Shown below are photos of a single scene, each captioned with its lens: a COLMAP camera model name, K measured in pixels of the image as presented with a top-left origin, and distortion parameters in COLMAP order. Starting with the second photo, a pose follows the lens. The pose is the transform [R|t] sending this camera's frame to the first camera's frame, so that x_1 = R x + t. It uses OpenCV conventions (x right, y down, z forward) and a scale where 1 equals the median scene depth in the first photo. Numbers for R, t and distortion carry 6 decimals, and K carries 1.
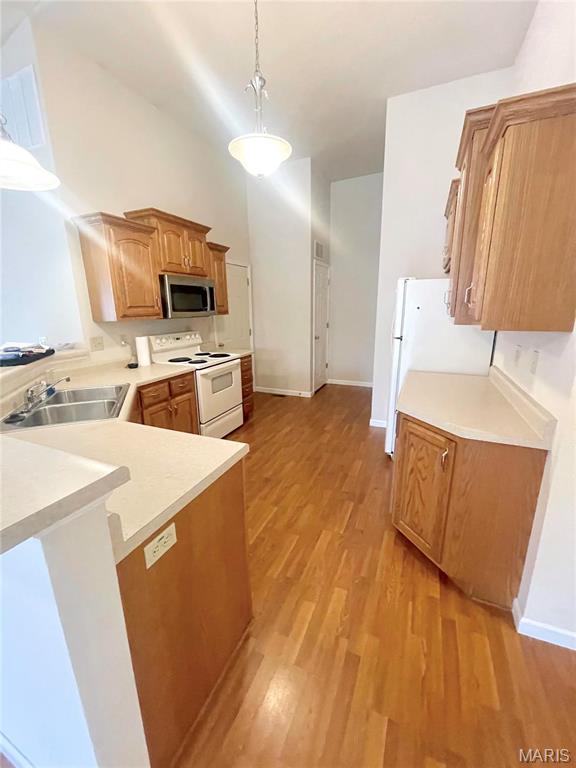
lens RADIAL K [[310.0, 0, 286.0], [0, 310.0, 381.0], [0, 0, 1]] dist [-0.000831, 0.000130]
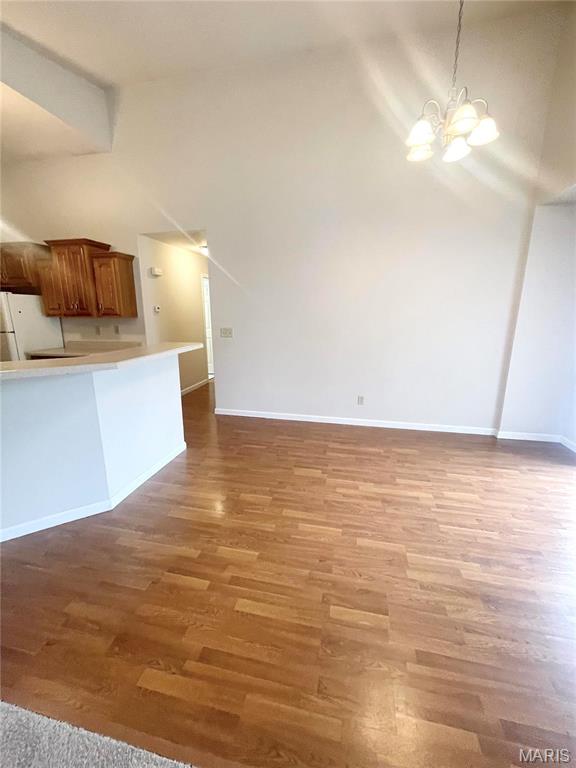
lens RADIAL K [[310.0, 0, 284.7], [0, 310.0, 381.9], [0, 0, 1]] dist [-0.000831, 0.000130]
pose [[-0.197095, -0.204612, 0.958795, -1.260305], [0.240034, 0.938142, 0.249547, 0.026801], [-0.950546, 0.279328, -0.135789, 0.024786]]
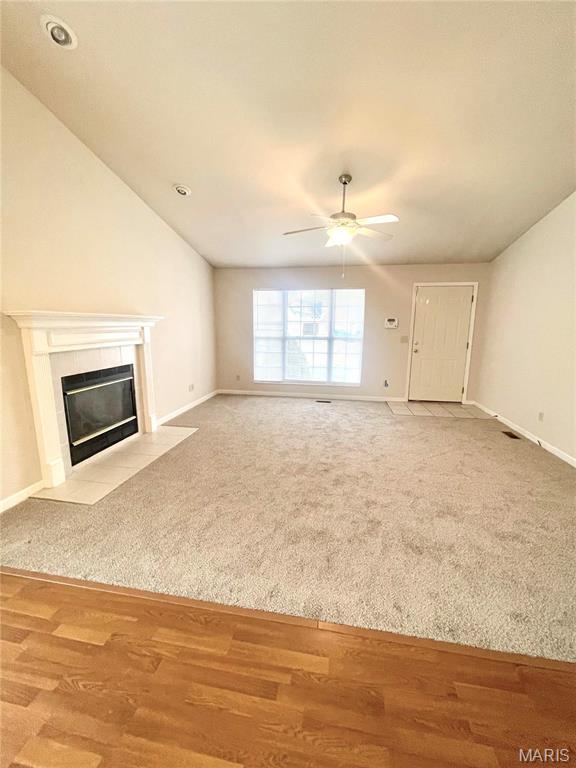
lens RADIAL K [[310.0, 0, 284.2], [0, 310.0, 379.6], [0, 0, 1]] dist [-0.000831, 0.000130]
pose [[0.236737, 0.186943, -0.953419, -0.560352], [-0.241114, 0.961920, 0.128740, 0.032123], [0.941180, 0.199406, 0.272797, 0.005950]]
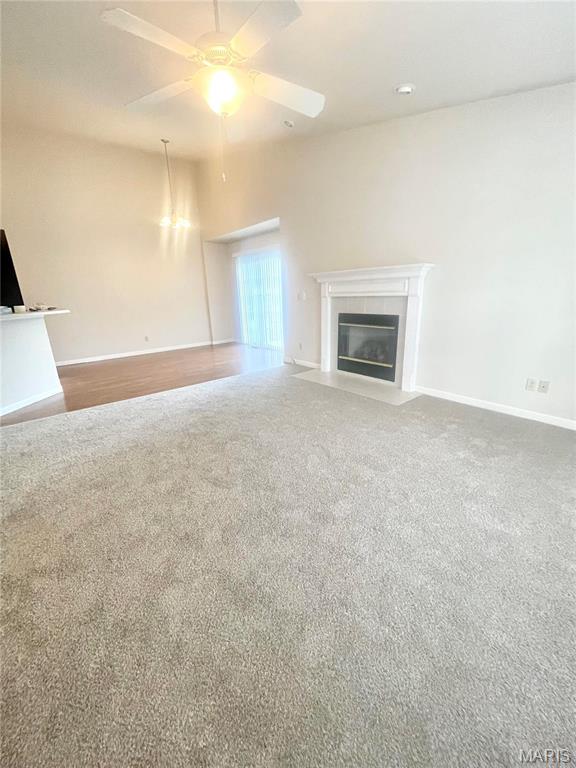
lens RADIAL K [[310.0, 0, 286.5], [0, 310.0, 381.1], [0, 0, 1]] dist [-0.000831, 0.000130]
pose [[-0.891218, -0.081782, 0.446142, -2.107671], [0.154415, 0.870151, 0.467968, -0.155708], [-0.426482, 0.485952, -0.762865, 1.074440]]
